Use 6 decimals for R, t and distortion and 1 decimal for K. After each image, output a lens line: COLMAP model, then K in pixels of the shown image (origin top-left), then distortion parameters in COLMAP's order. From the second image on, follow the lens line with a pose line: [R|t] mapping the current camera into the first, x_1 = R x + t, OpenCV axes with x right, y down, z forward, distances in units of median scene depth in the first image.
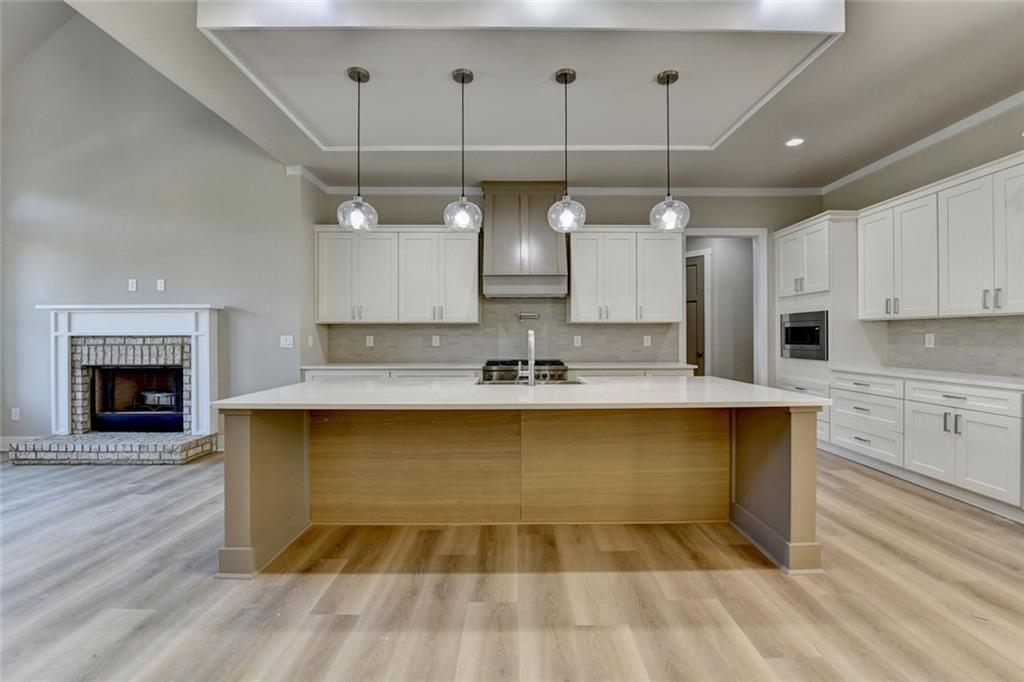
lens RADIAL K [[424.5, 0, 522.0], [0, 424.5, 337.0], [0, 0, 1]] dist [-0.018242, -0.000500]
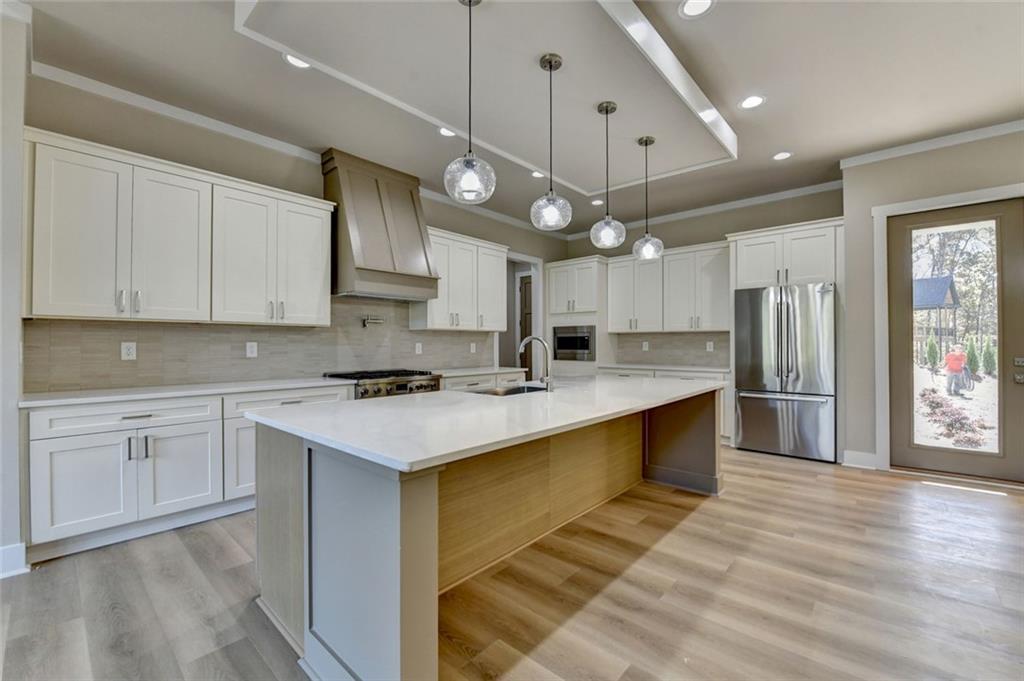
lens RADIAL K [[420.8, 0, 508.1], [0, 420.8, 345.4], [0, 0, 1]] dist [-0.023820, -0.000506]
pose [[0.680149, -0.001811, 0.733072, -0.498831], [0.002585, 0.999997, 0.000072, 0.003502], [-0.733069, 0.001846, 0.680151, 0.257766]]
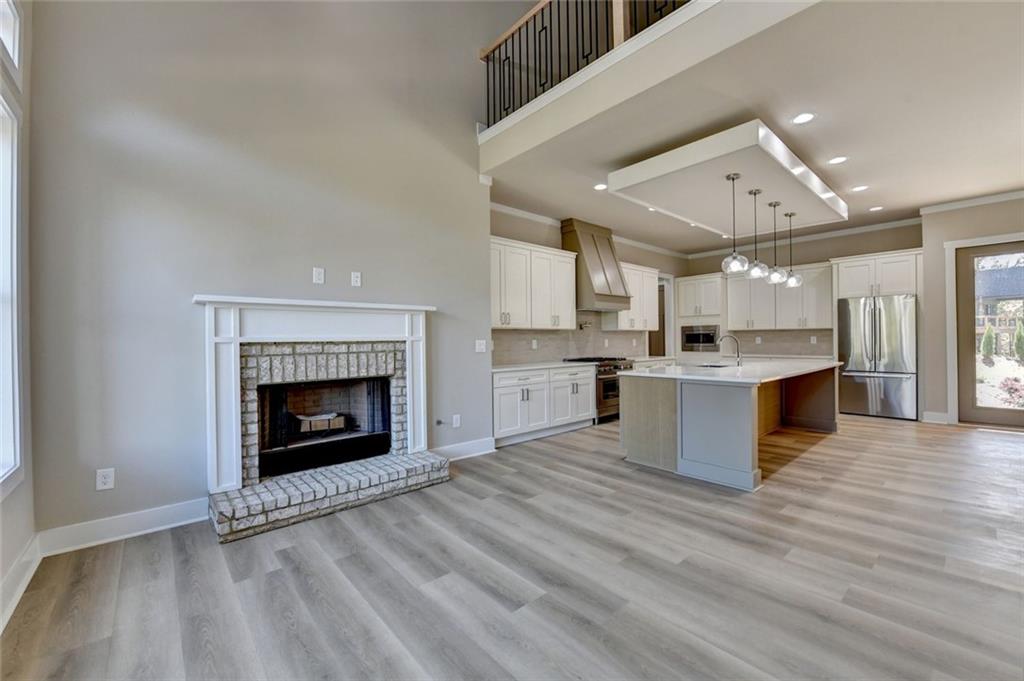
lens RADIAL K [[411.3, 0, 505.5], [0, 411.3, 343.4], [0, 0, 1]] dist [-0.022616, -0.000565]
pose [[0.766886, -0.011876, 0.641674, -1.180381], [0.011443, 0.999923, 0.004830, 0.000171], [-0.641681, 0.003639, 0.766963, 0.208762]]
